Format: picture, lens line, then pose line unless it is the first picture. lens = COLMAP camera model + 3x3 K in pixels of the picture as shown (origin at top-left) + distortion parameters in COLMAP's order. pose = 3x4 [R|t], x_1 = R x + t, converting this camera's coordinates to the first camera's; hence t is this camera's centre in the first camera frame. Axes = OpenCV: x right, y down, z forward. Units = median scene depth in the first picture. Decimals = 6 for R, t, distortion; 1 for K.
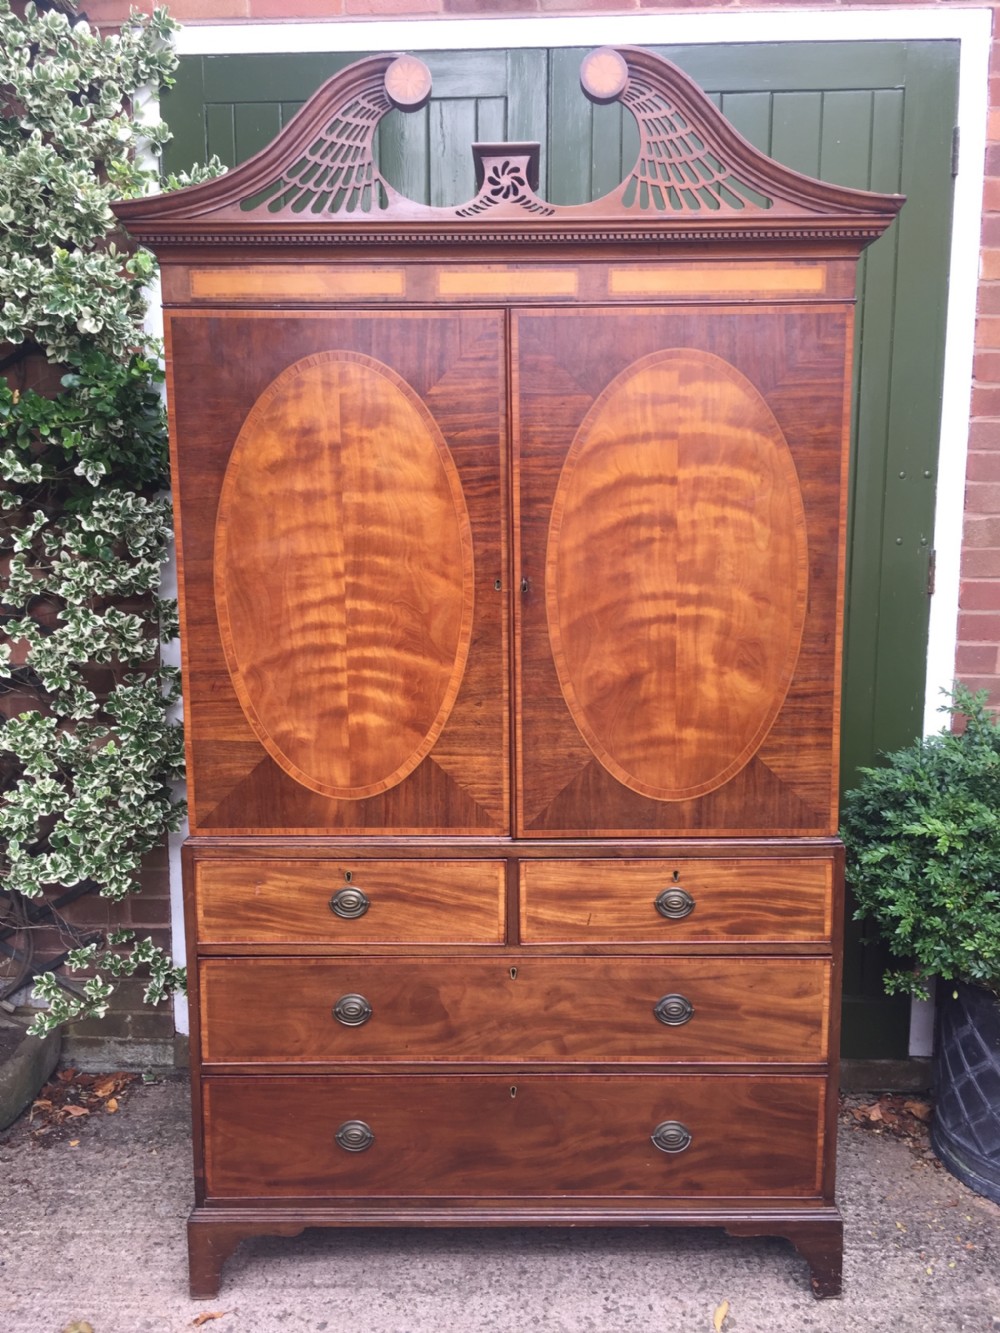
lens RADIAL K [[1160.8, 0, 492.7], [0, 1160.8, 669.9], [0, 0, 1]] dist [0.074995, -0.114152]
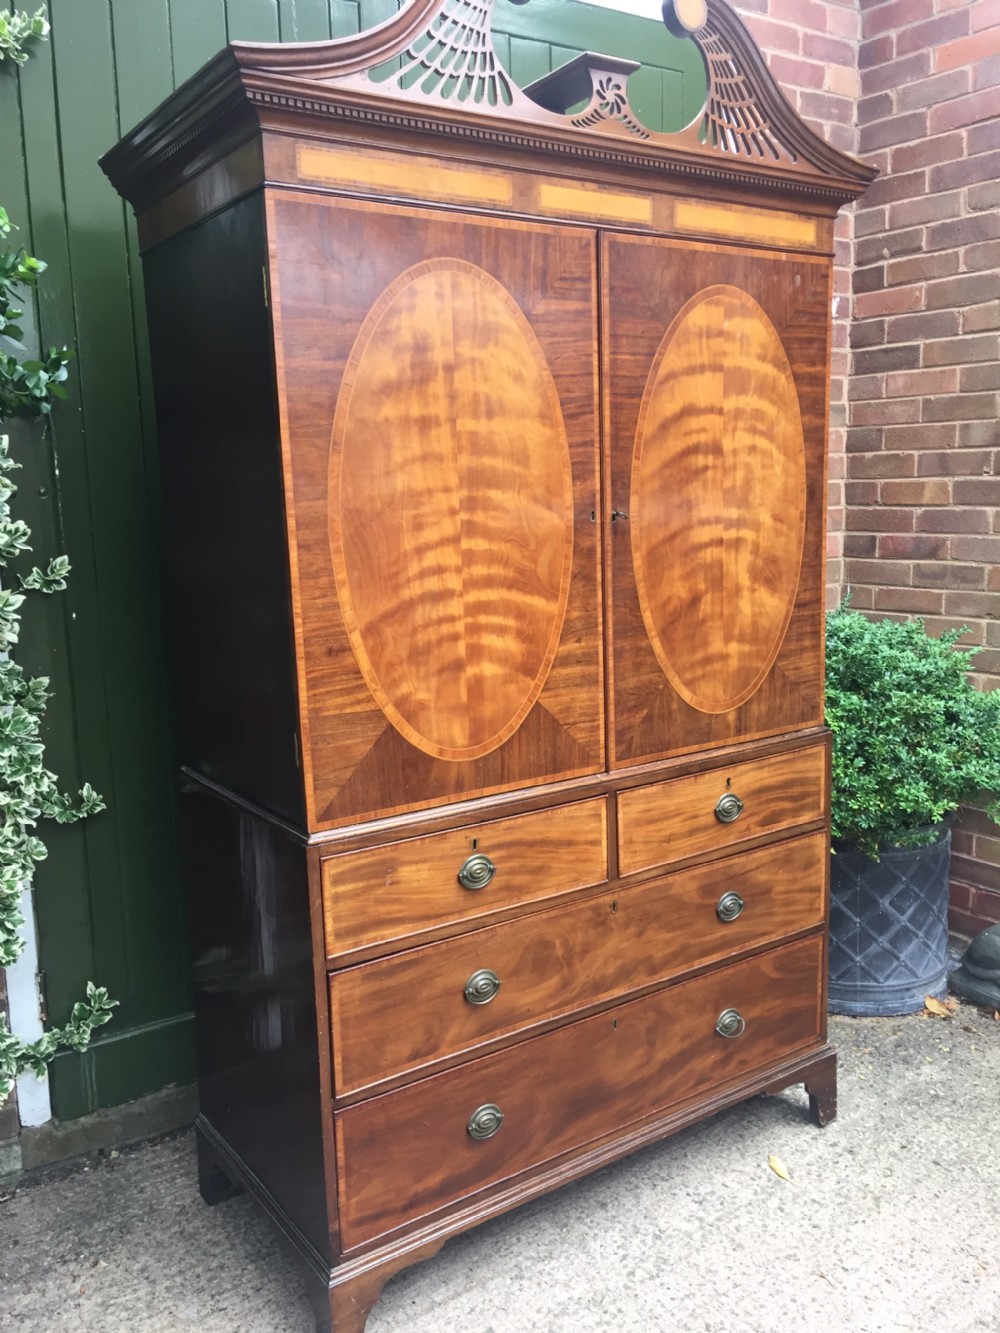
lens RADIAL K [[1160.8, 0, 504.5], [0, 1160.8, 671.2], [0, 0, 1]] dist [0.074995, -0.114152]
pose [[0.810714, -0.113065, 0.574421, -0.624365], [0.103393, 0.993403, 0.049611, 0.000220], [-0.576240, 0.019171, 0.817056, 0.240912]]
